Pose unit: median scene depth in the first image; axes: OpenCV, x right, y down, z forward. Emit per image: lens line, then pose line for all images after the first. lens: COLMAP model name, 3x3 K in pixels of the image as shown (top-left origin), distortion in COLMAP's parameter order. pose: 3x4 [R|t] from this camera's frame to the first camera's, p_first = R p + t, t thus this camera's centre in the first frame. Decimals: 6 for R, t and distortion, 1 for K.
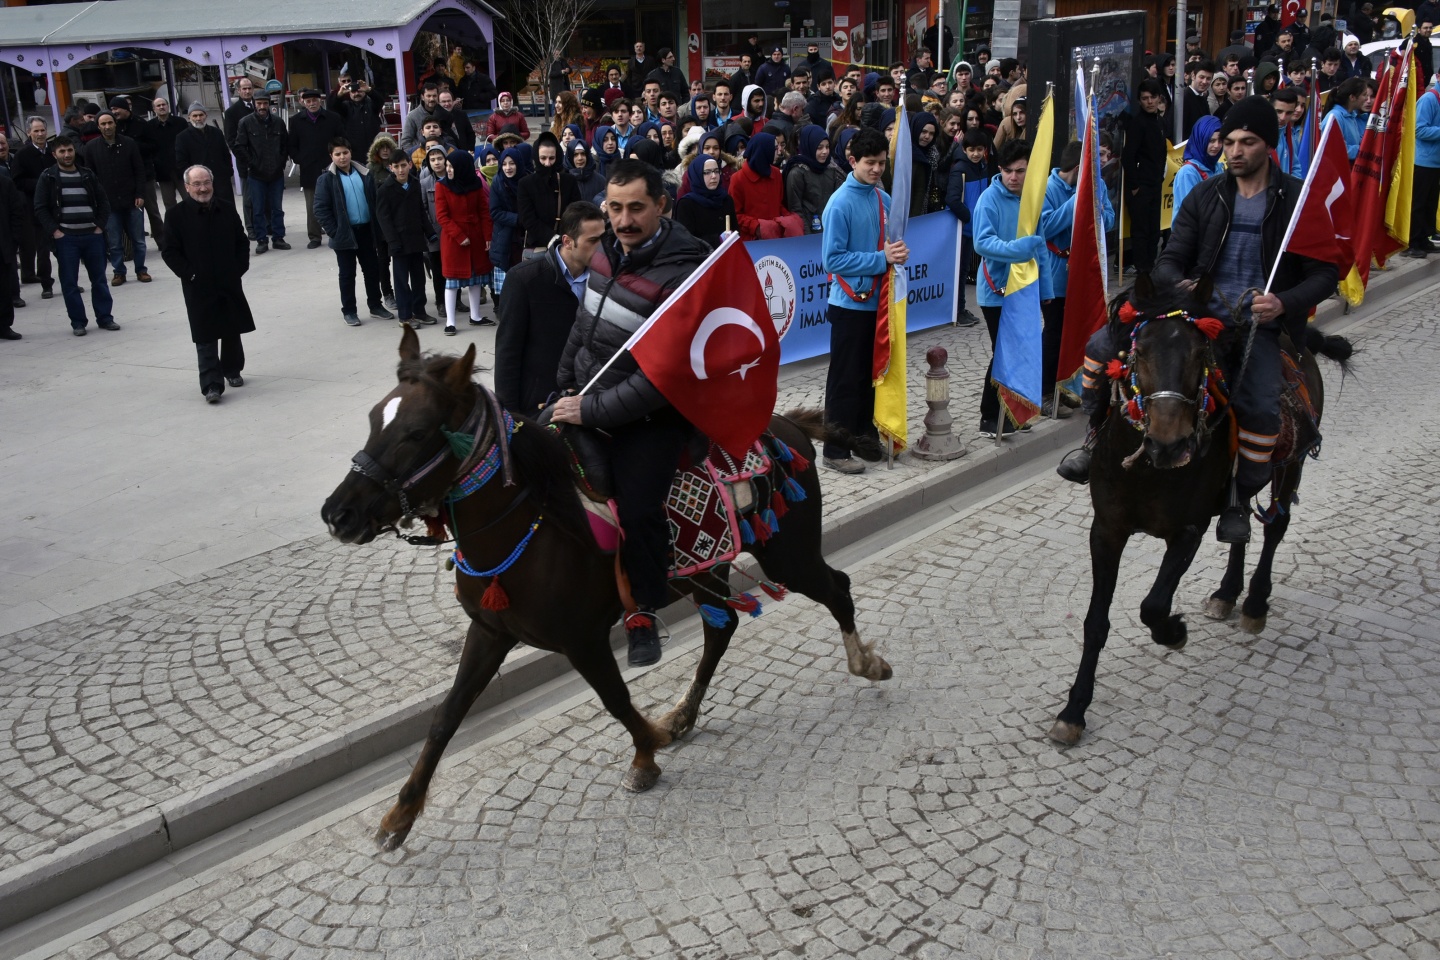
lens RADIAL K [[1228.3, 0, 718.8], [0, 1228.3, 477.5], [0, 0, 1]] dist [-0.041605, 0.011169]
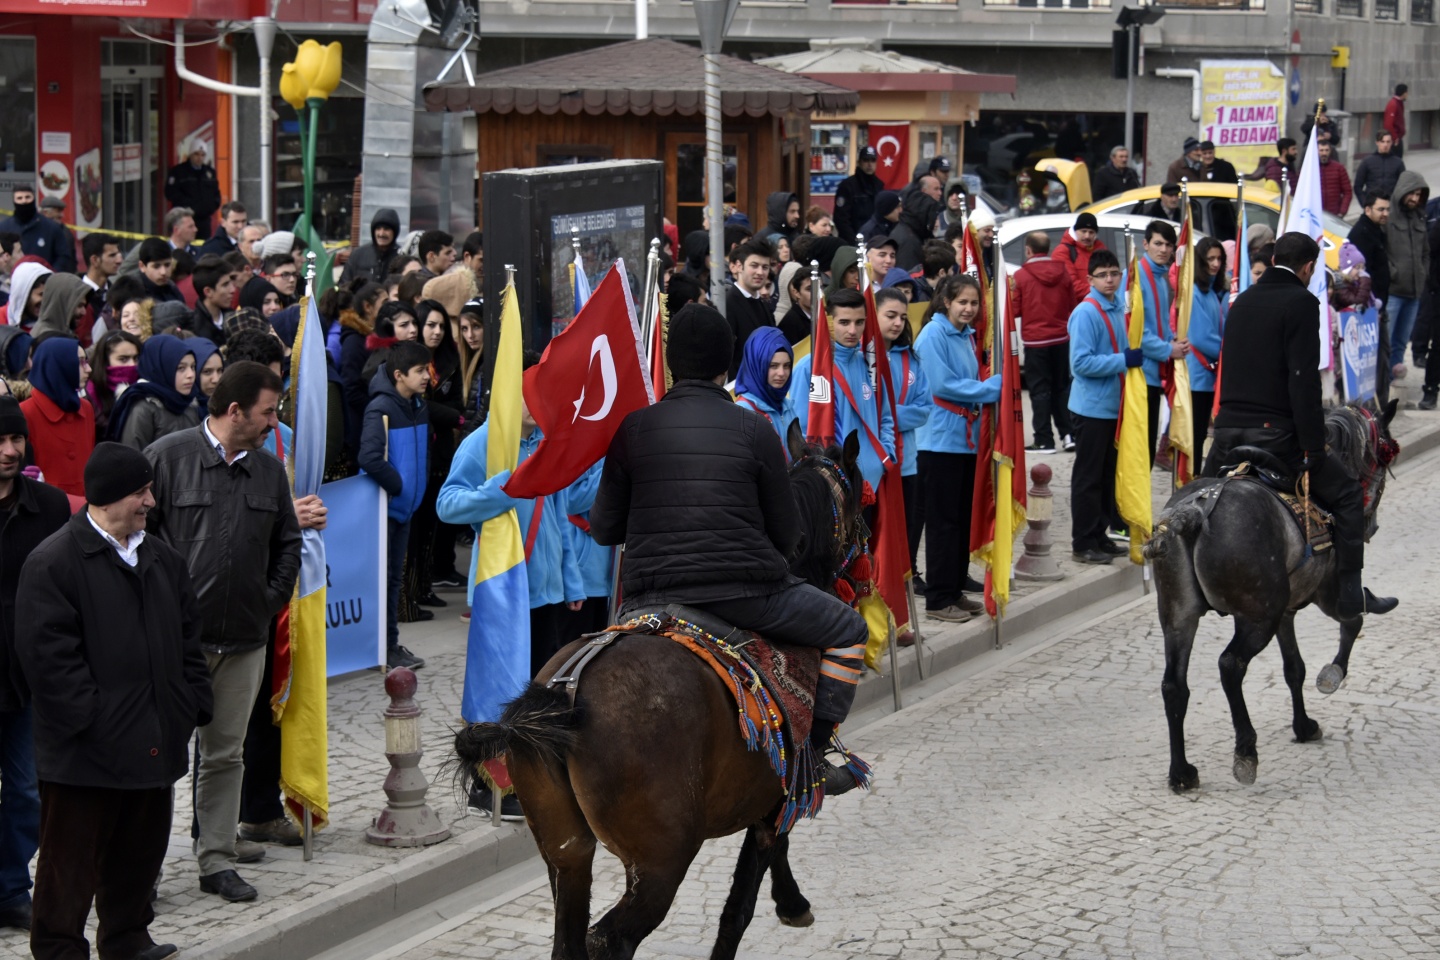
lens RADIAL K [[1228.3, 0, 722.3], [0, 1228.3, 464.7], [0, 0, 1]] dist [-0.041605, 0.011169]
pose [[0.956090, -0.012485, 0.292809, 0.394506], [0.056782, 0.988052, -0.143276, -0.284994], [-0.287522, 0.153611, 0.945376, 0.859652]]
